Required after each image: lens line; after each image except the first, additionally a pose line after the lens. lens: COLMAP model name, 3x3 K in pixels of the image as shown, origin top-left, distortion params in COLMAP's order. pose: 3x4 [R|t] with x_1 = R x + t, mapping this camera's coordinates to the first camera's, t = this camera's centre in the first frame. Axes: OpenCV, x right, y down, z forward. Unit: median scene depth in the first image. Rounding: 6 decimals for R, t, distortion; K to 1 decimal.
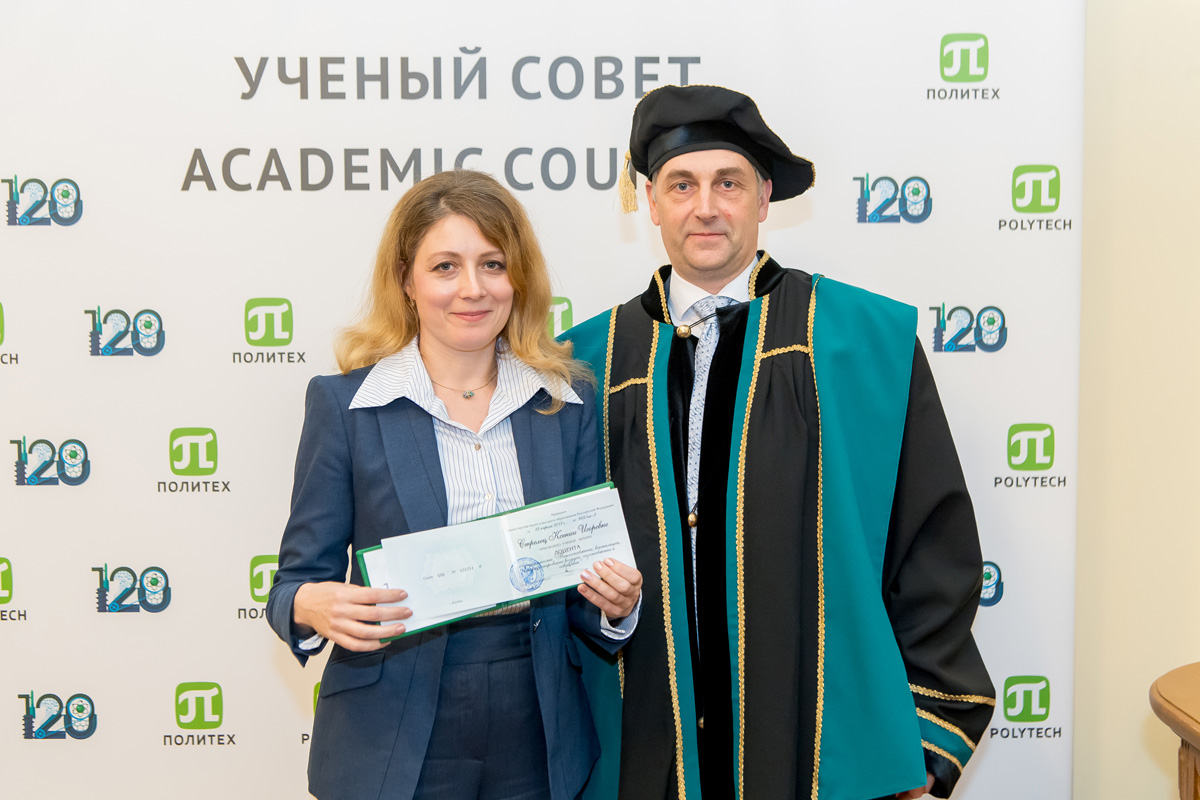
lens RADIAL K [[2104.8, 0, 609.7], [0, 2104.8, 434.4], [0, 0, 1]] dist [0.003665, 0.000000]
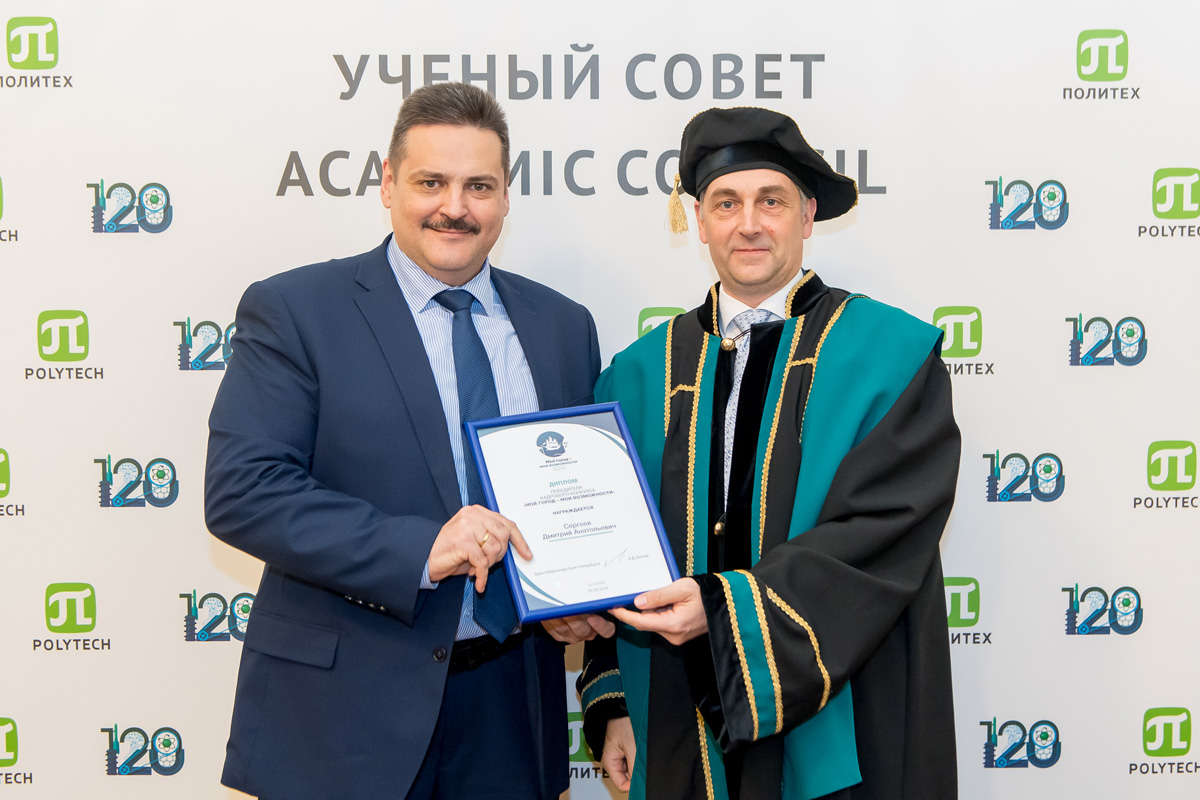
lens RADIAL K [[1995.7, 0, 627.4], [0, 1995.7, 403.1], [0, 0, 1]] dist [-0.011685, 0.000000]
pose [[1.000000, -0.000632, -0.000517, -0.045250], [0.000621, 0.999793, -0.020335, -0.004152], [0.000530, 0.020334, 0.999793, 0.104787]]
